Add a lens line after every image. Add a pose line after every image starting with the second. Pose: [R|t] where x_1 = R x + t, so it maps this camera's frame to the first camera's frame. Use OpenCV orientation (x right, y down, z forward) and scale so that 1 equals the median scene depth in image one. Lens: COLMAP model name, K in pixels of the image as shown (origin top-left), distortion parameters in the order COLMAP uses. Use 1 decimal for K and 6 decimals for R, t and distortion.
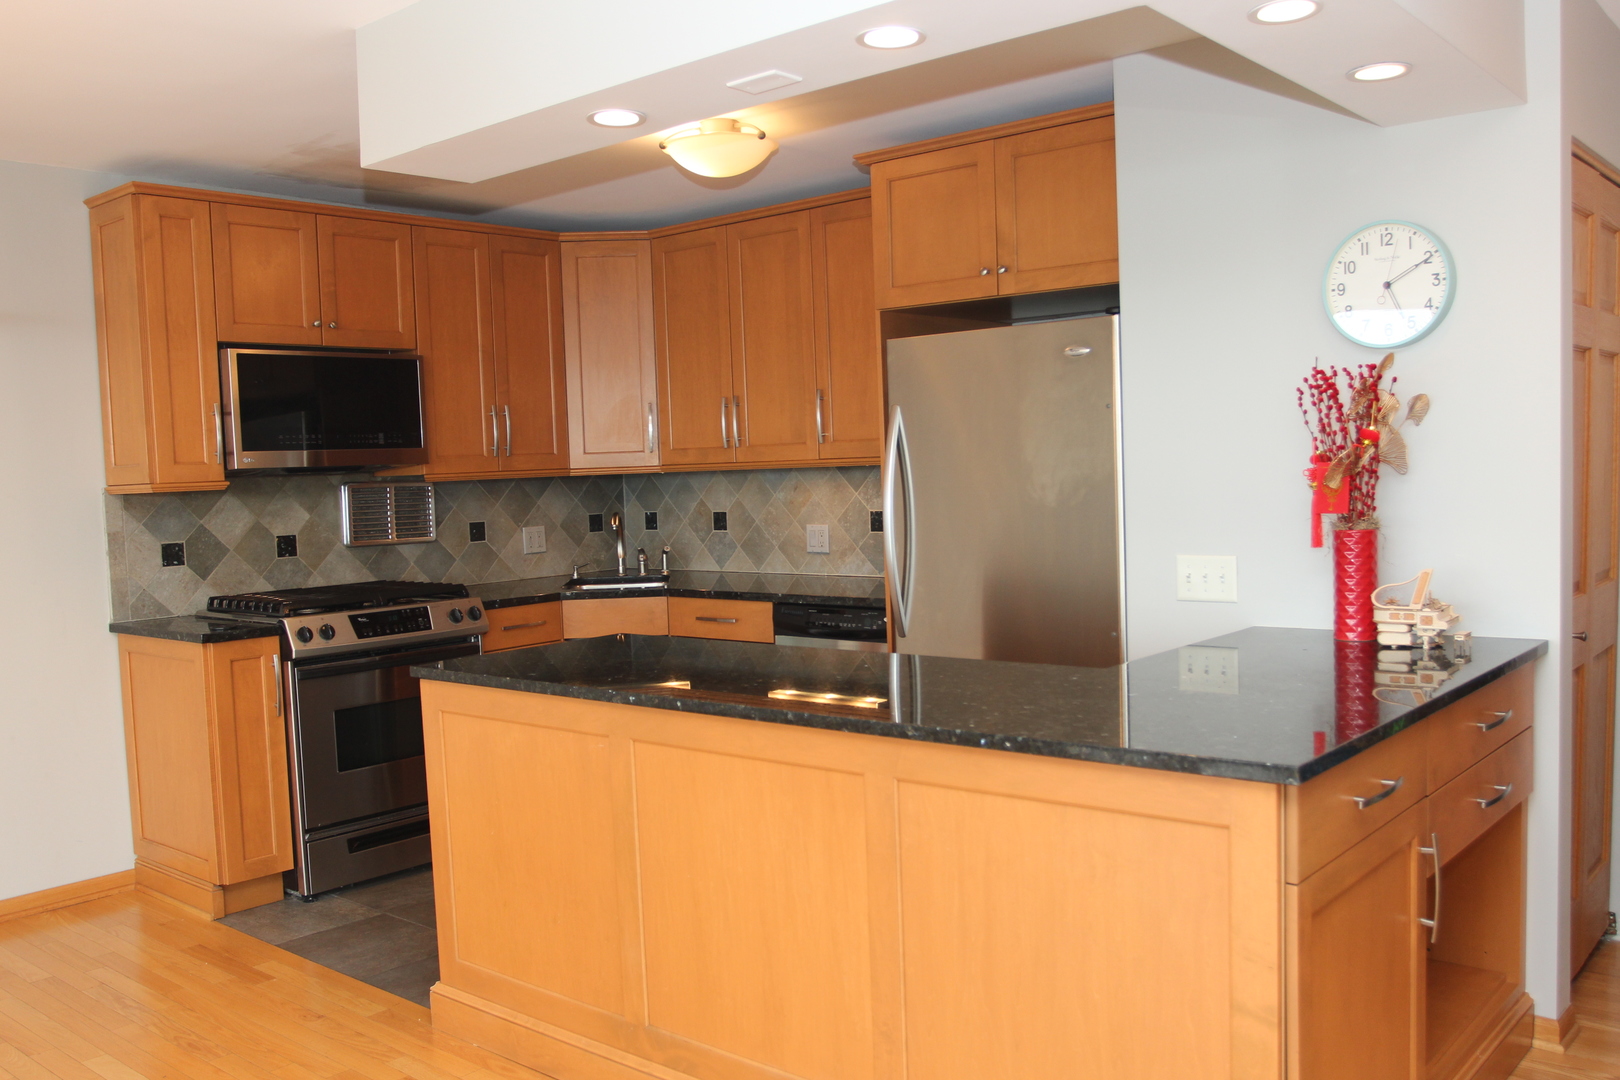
lens RADIAL K [[1410.4, 0, 813.4], [0, 1410.4, 535.0], [0, 0, 1]] dist [-0.072529, 0.015000]
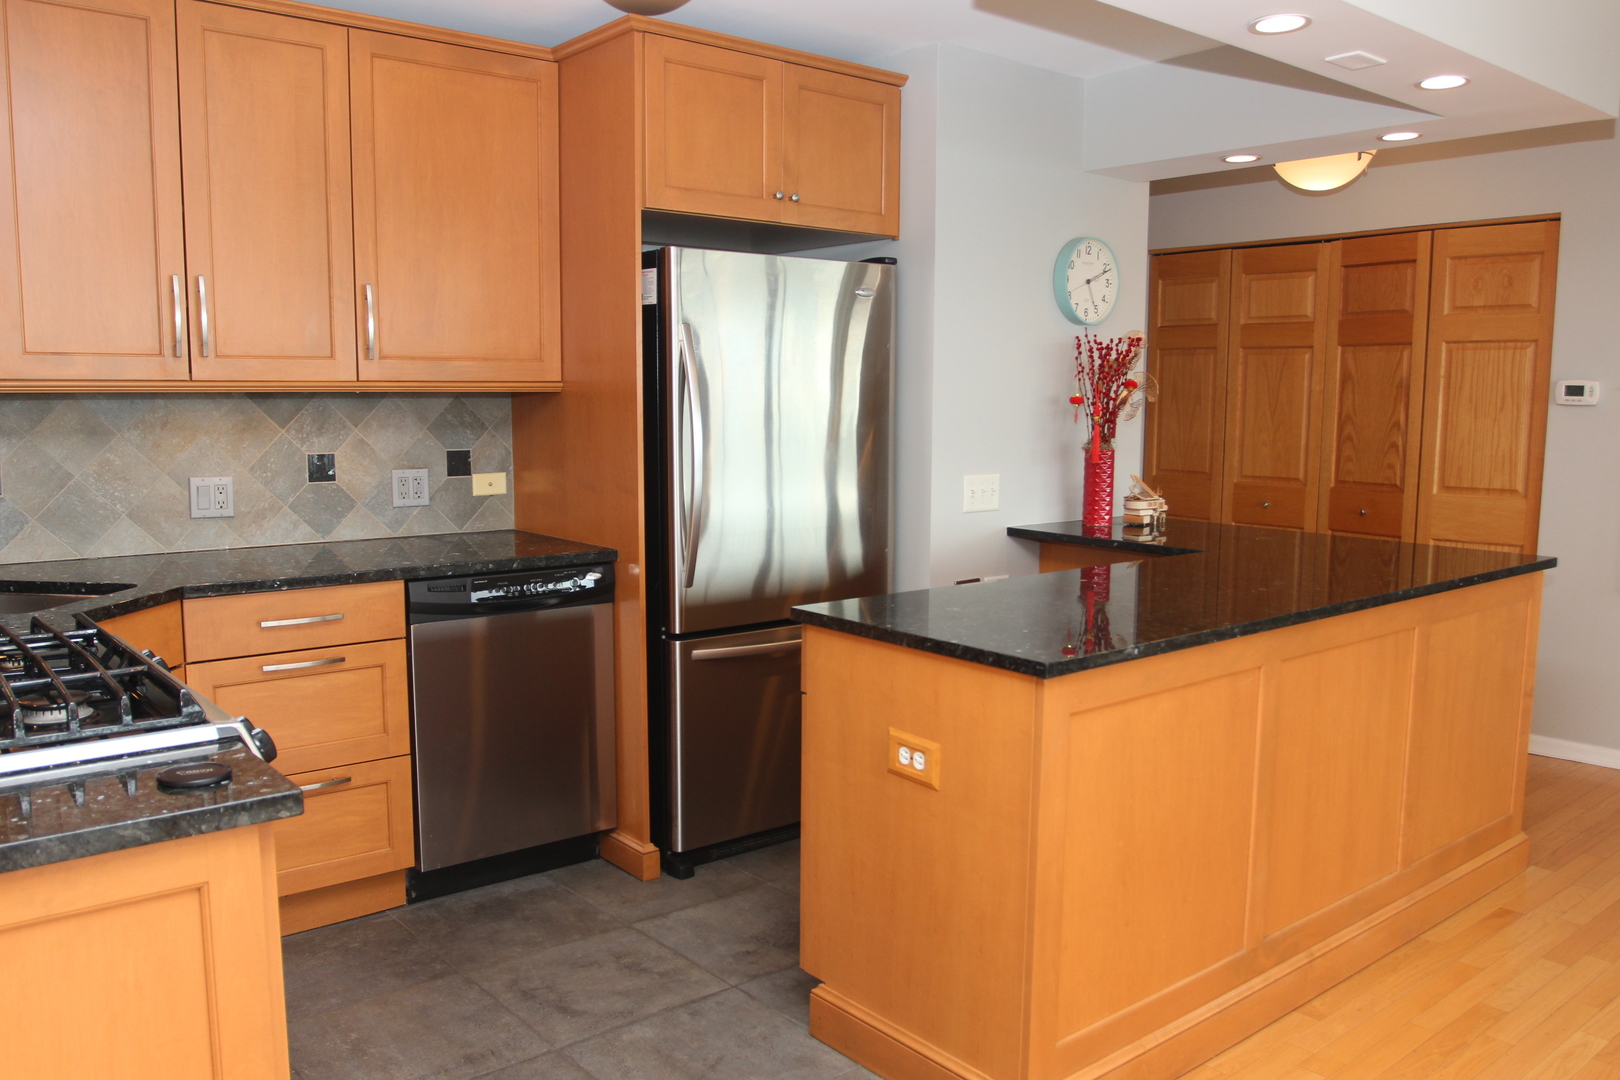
lens RADIAL K [[1281.0, 0, 811.6], [0, 1281.0, 547.8], [0, 0, 1]] dist [-0.091575, 0.049745]
pose [[0.173253, -0.082975, 0.981376, -0.659106], [0.037967, 0.996267, 0.077531, -0.011171], [-0.984145, 0.023827, 0.175756, 0.723553]]
